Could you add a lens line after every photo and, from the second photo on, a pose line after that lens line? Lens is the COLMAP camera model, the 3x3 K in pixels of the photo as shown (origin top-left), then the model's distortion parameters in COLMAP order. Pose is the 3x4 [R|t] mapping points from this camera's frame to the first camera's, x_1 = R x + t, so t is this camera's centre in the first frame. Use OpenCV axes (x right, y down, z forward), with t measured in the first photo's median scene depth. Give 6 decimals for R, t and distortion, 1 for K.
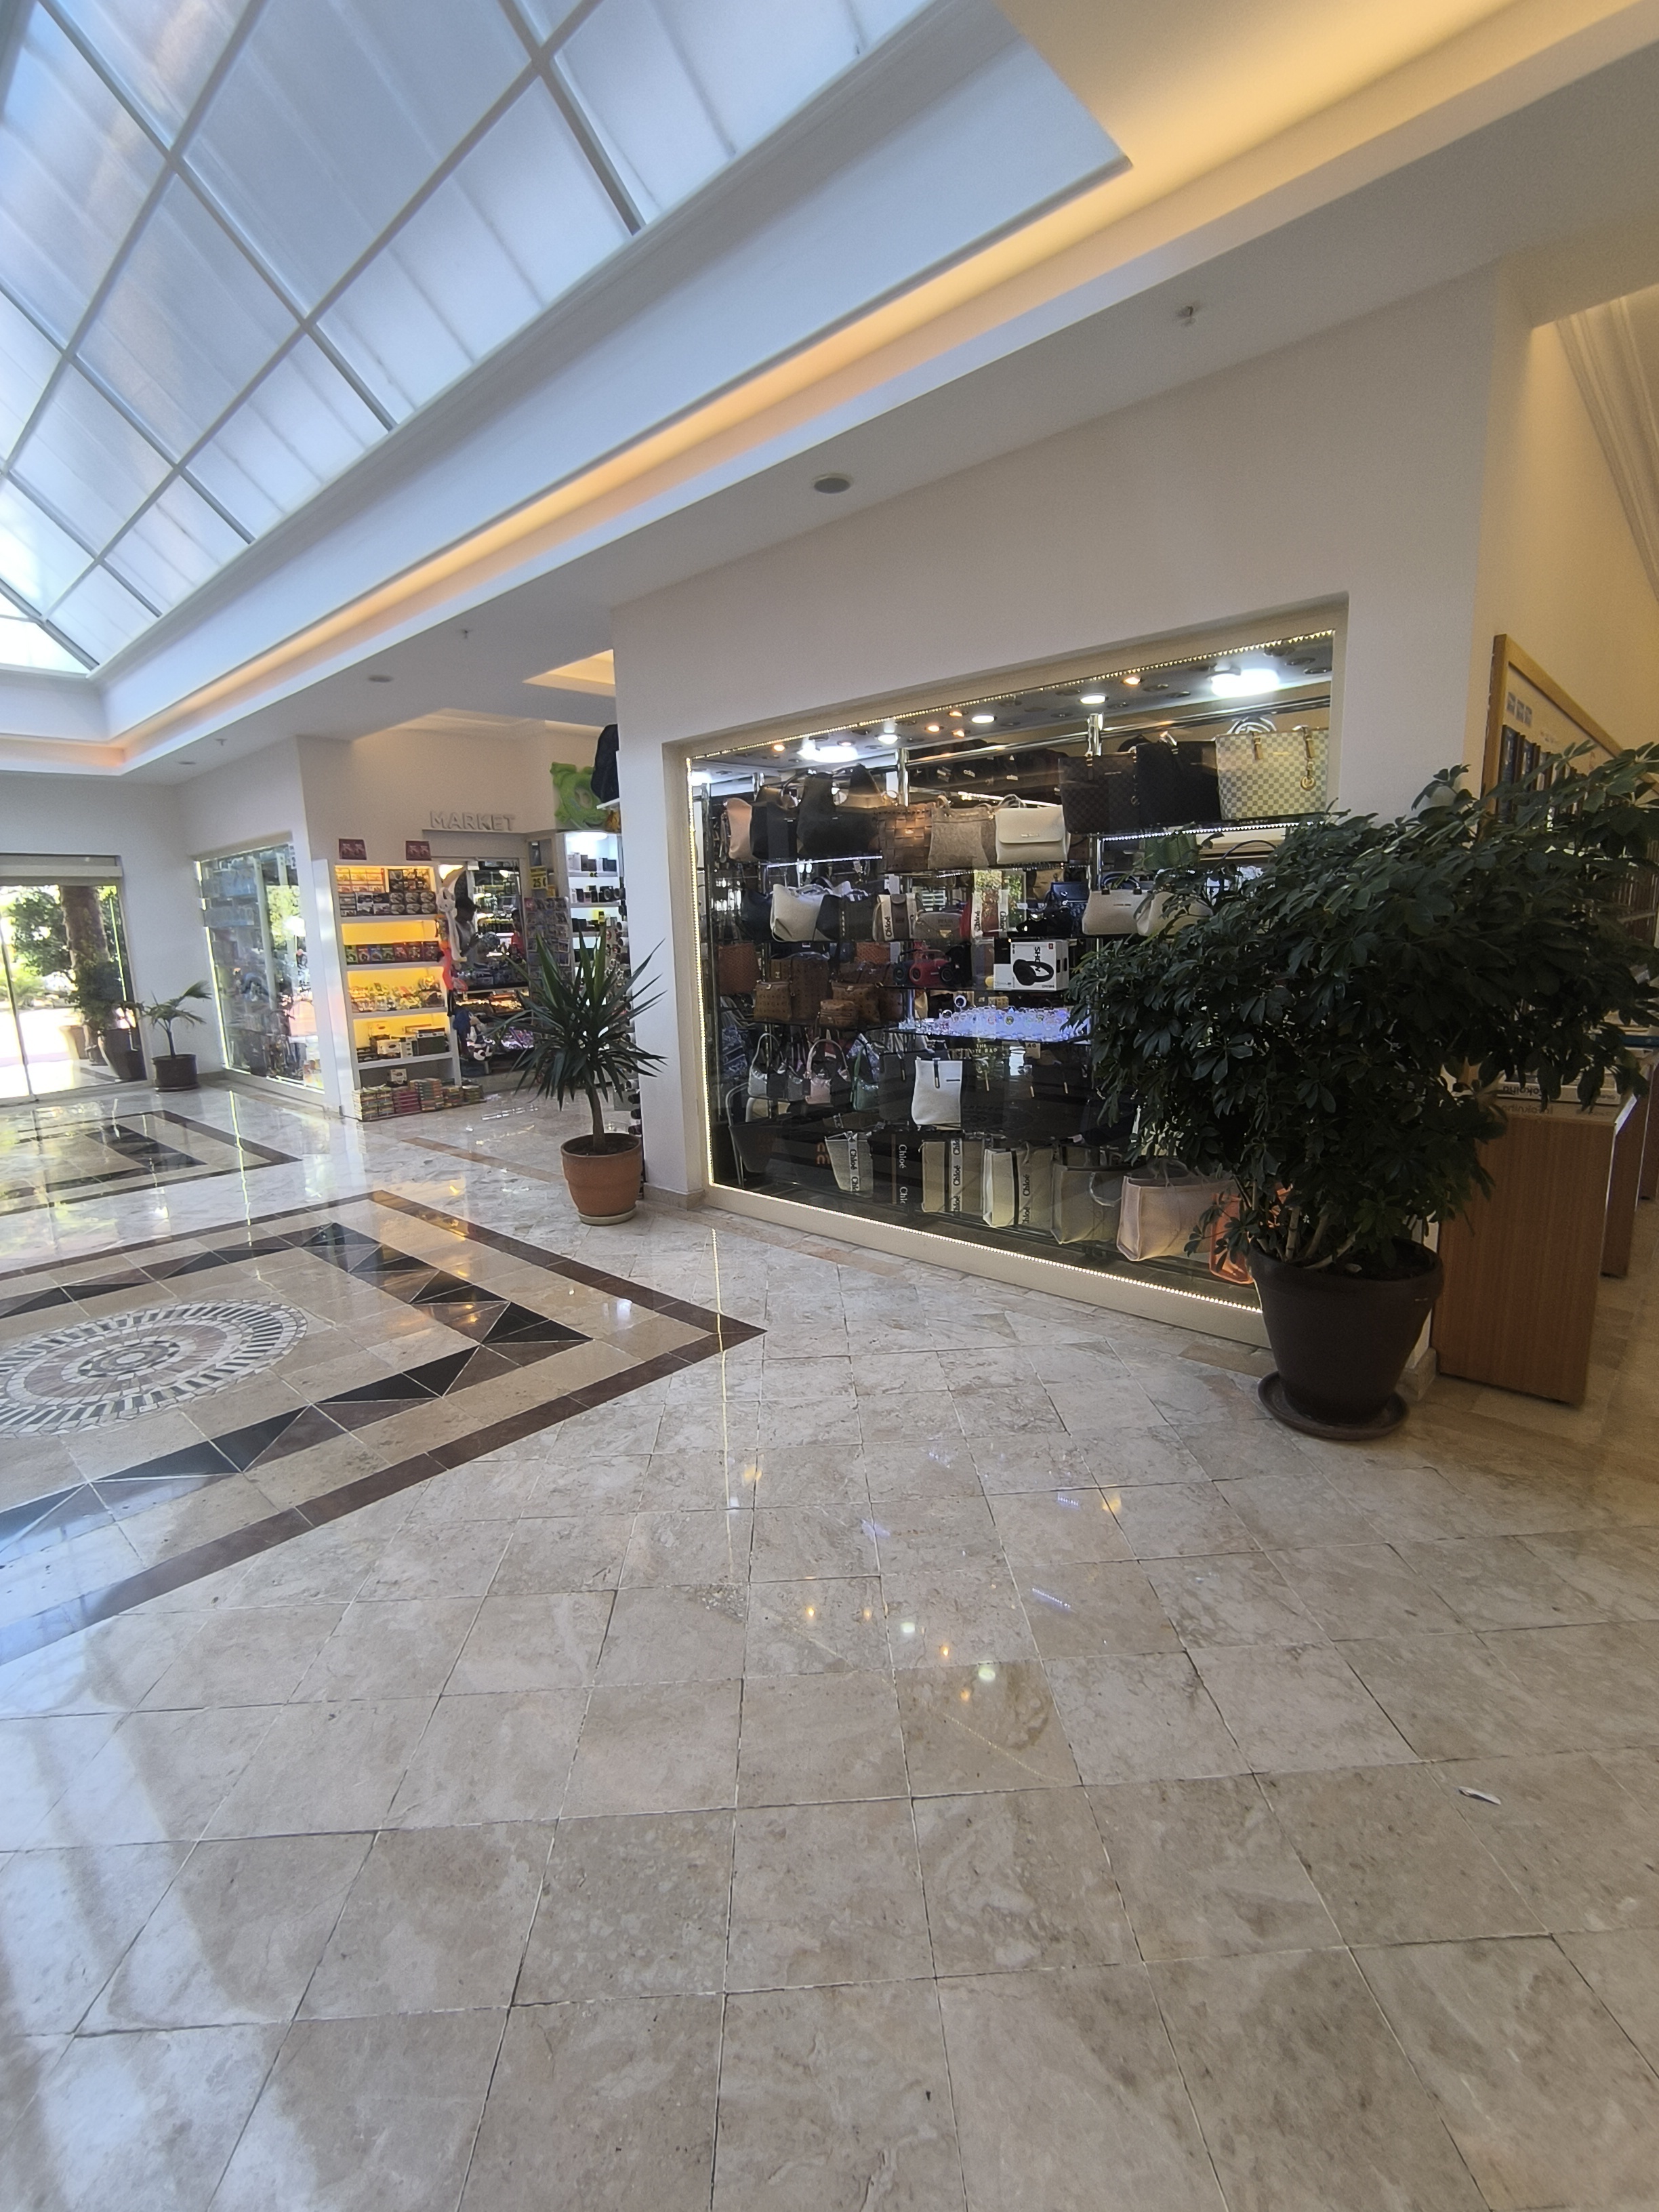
lens RADIAL K [[998.7, 0, 829.5], [0, 998.7, 1106.0], [0, 0, 1]] dist [-0.028222, 0.020262]
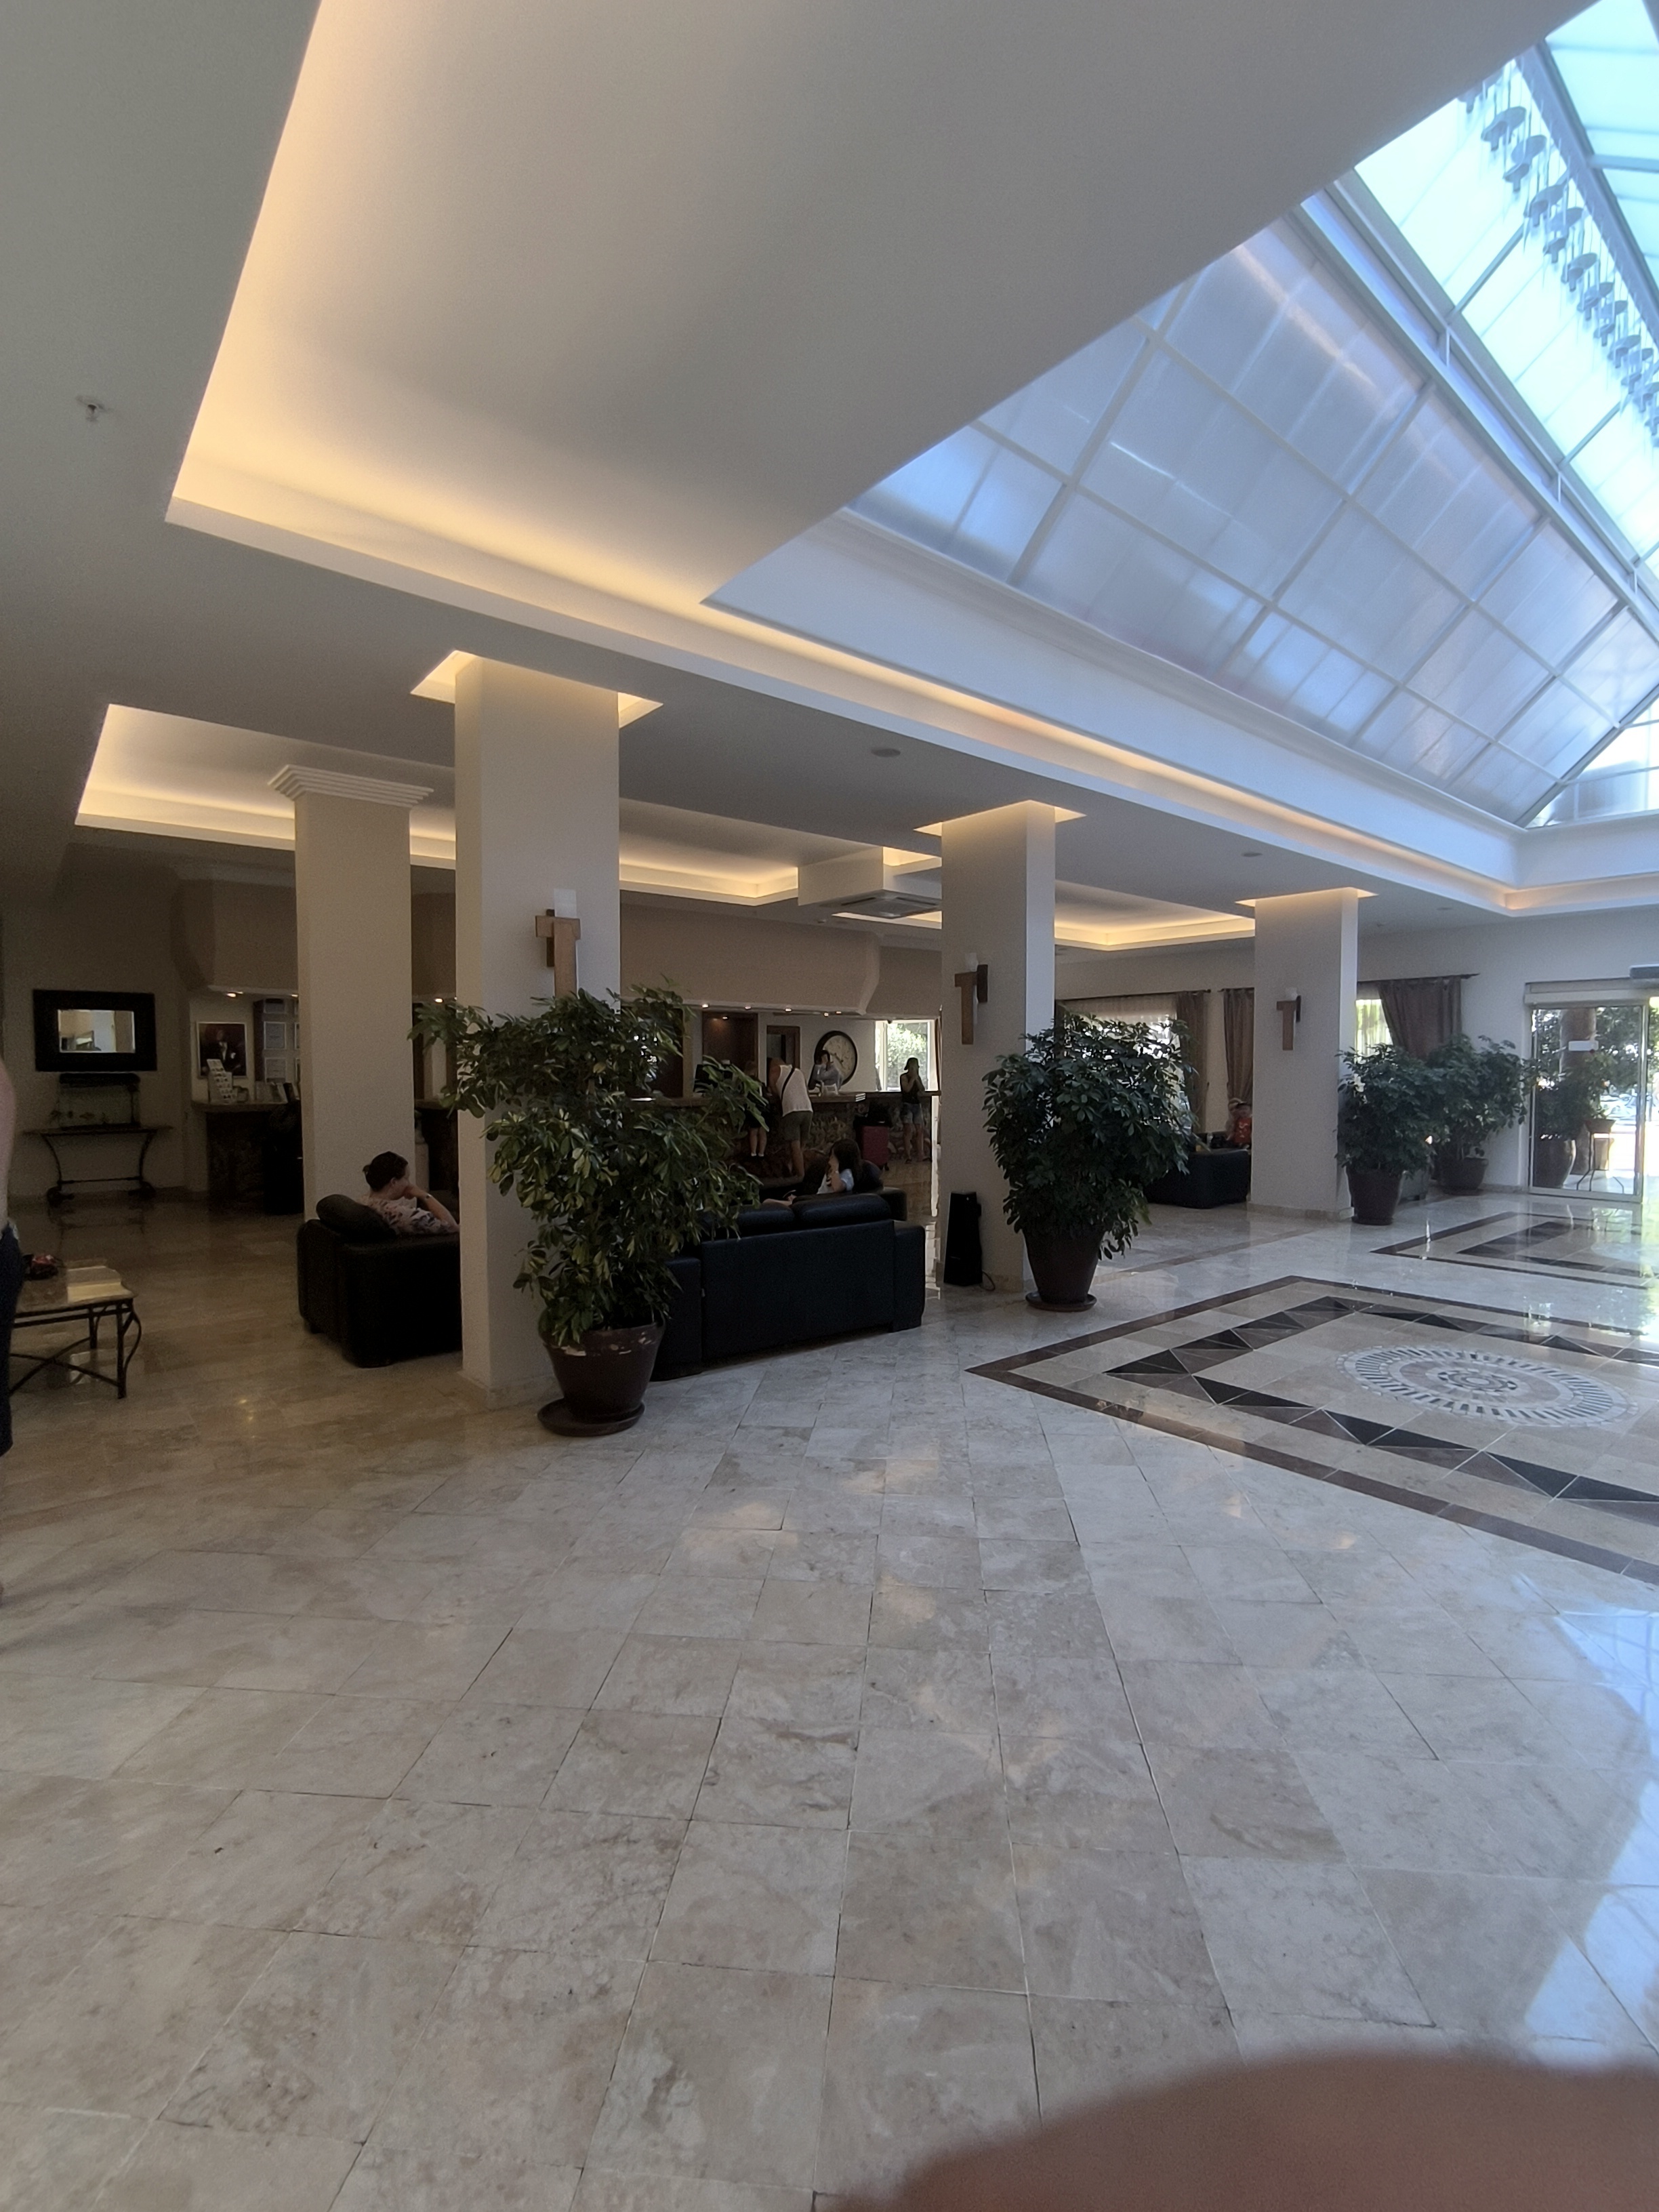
lens RADIAL K [[1005.4, 0, 834.3], [0, 1005.4, 1105.4], [0, 0, 1]] dist [-0.037257, 0.015524]
pose [[-0.127918, 0.070720, -0.989260, 0.650833], [-0.178958, 0.979436, 0.093158, -0.059042], [0.975506, 0.188953, -0.112631, 0.315211]]
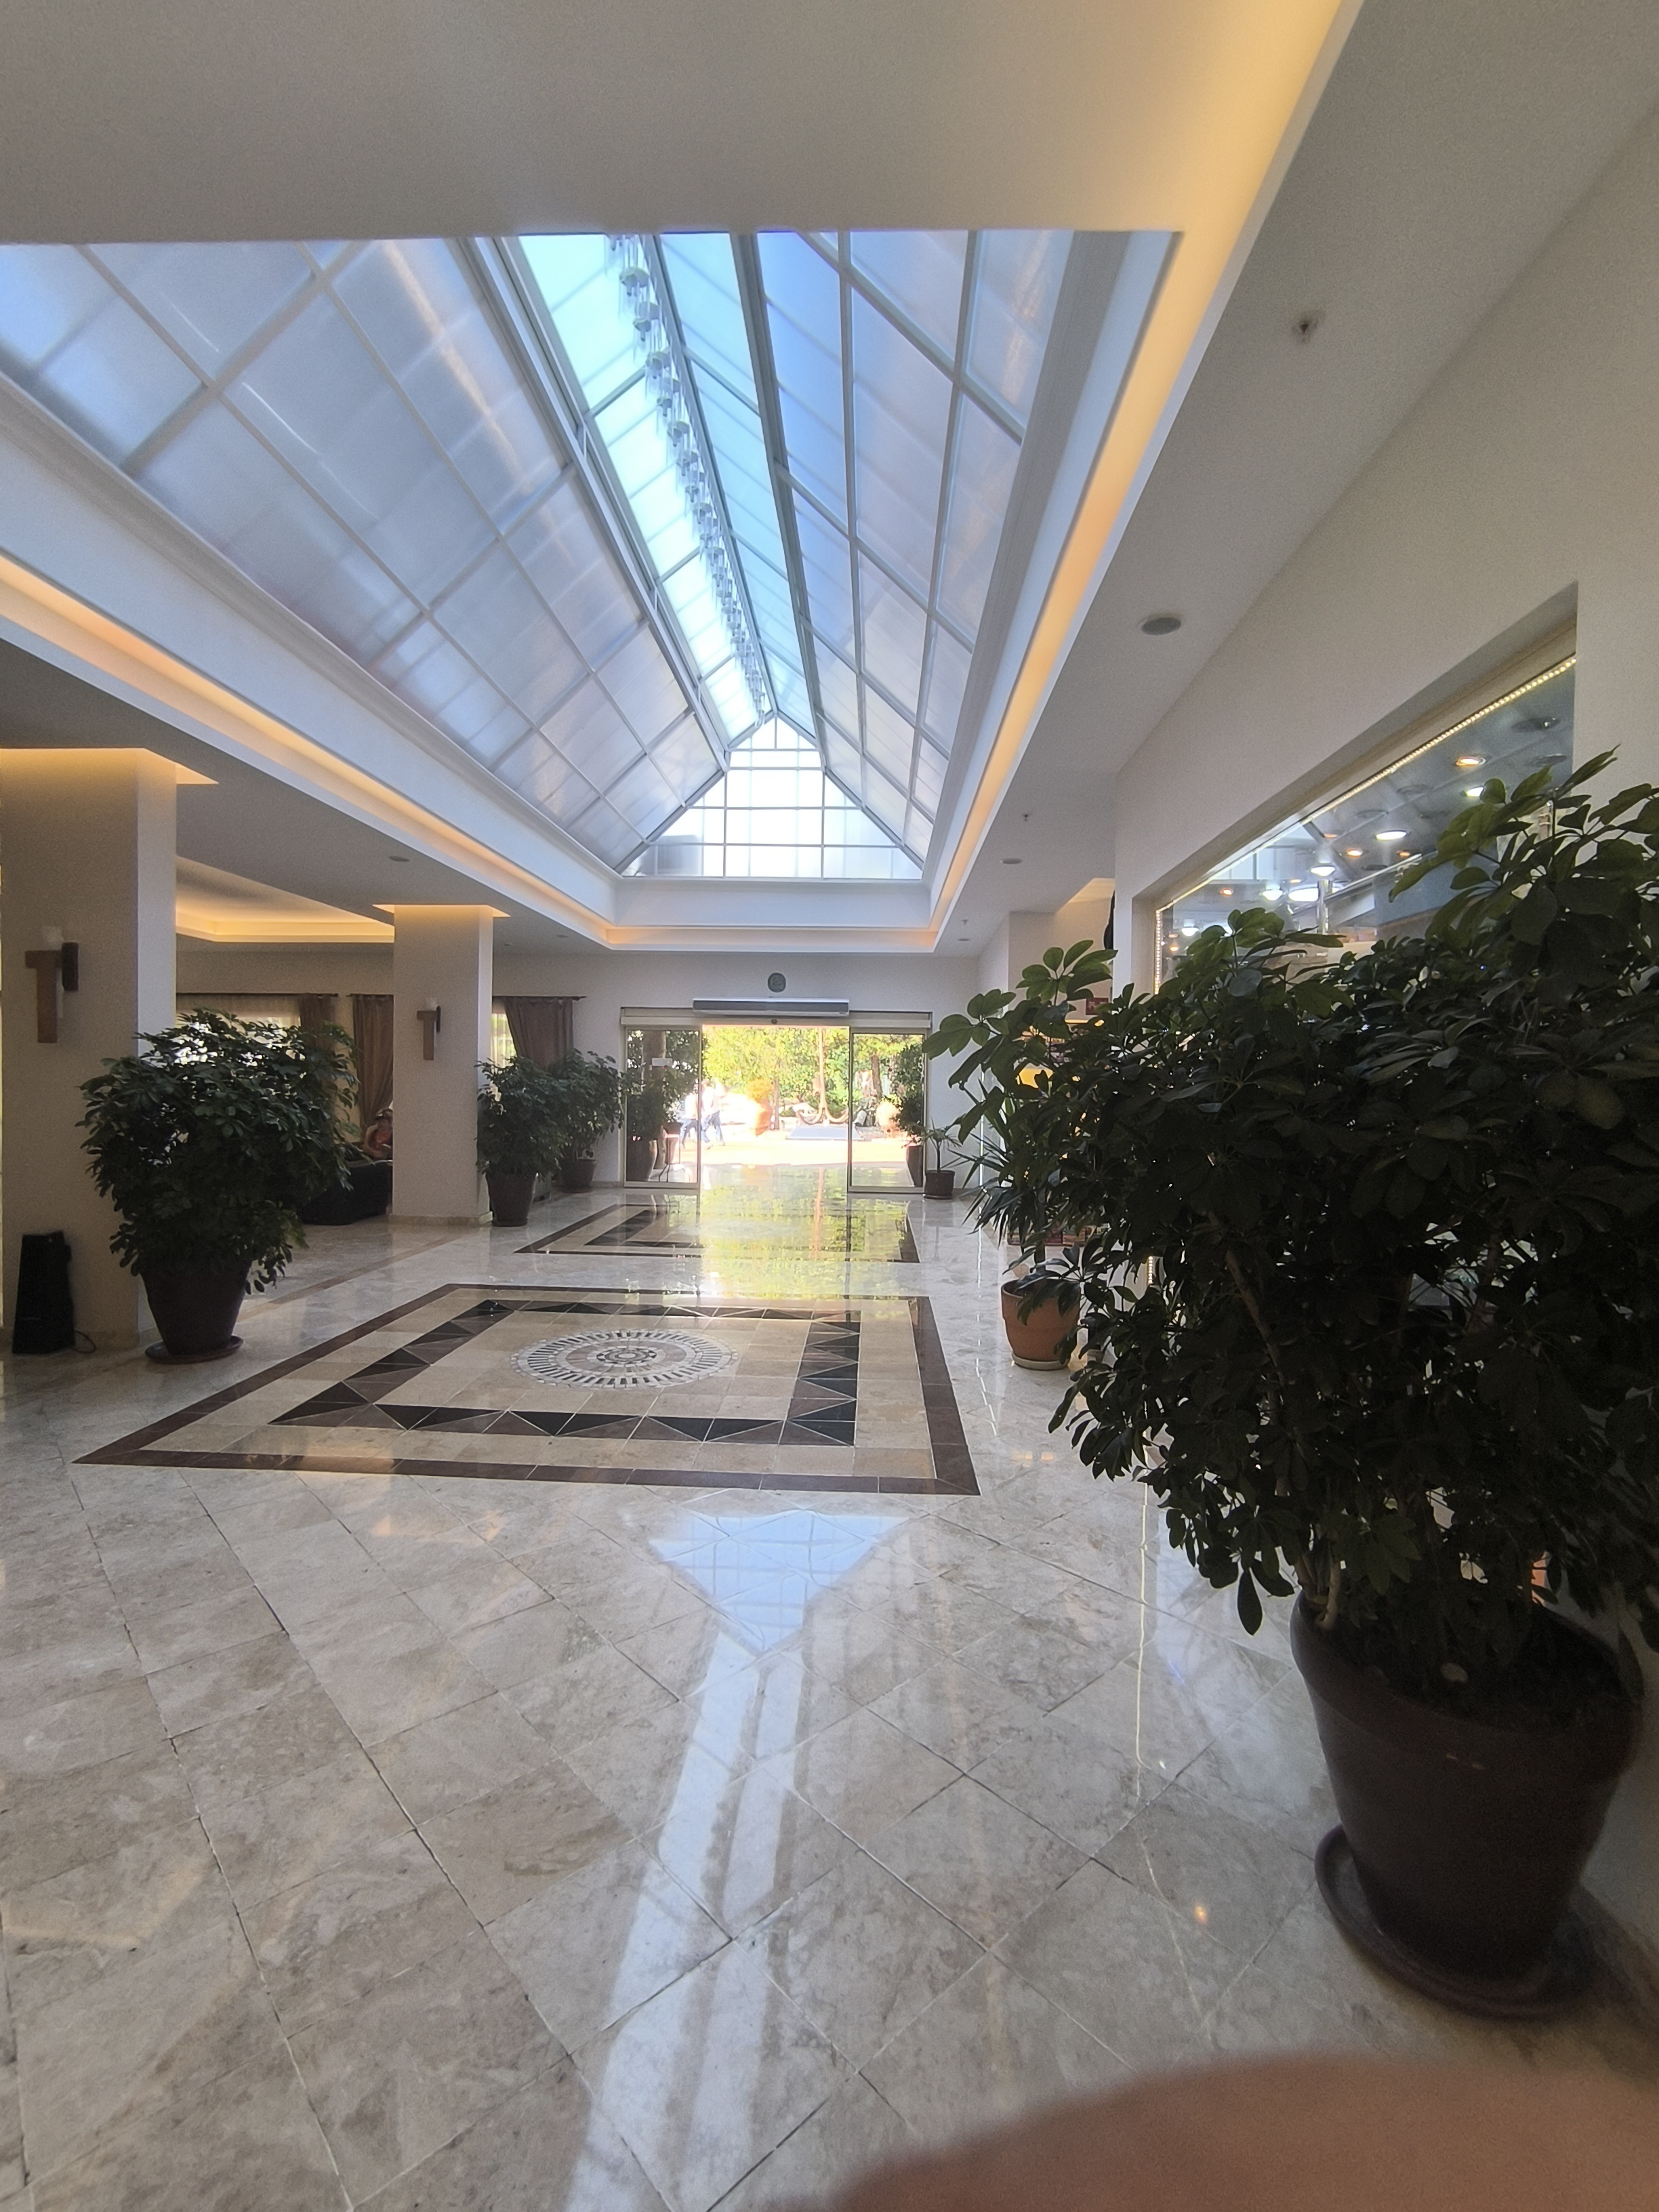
lens RADIAL K [[1005.4, 0, 834.3], [0, 1005.4, 1105.4], [0, 0, 1]] dist [-0.037257, 0.015524]
pose [[0.650239, 0.060485, -0.757318, 0.593327], [-0.176831, 0.981498, -0.073439, -0.046230], [0.738864, 0.181670, 0.648903, 0.247792]]
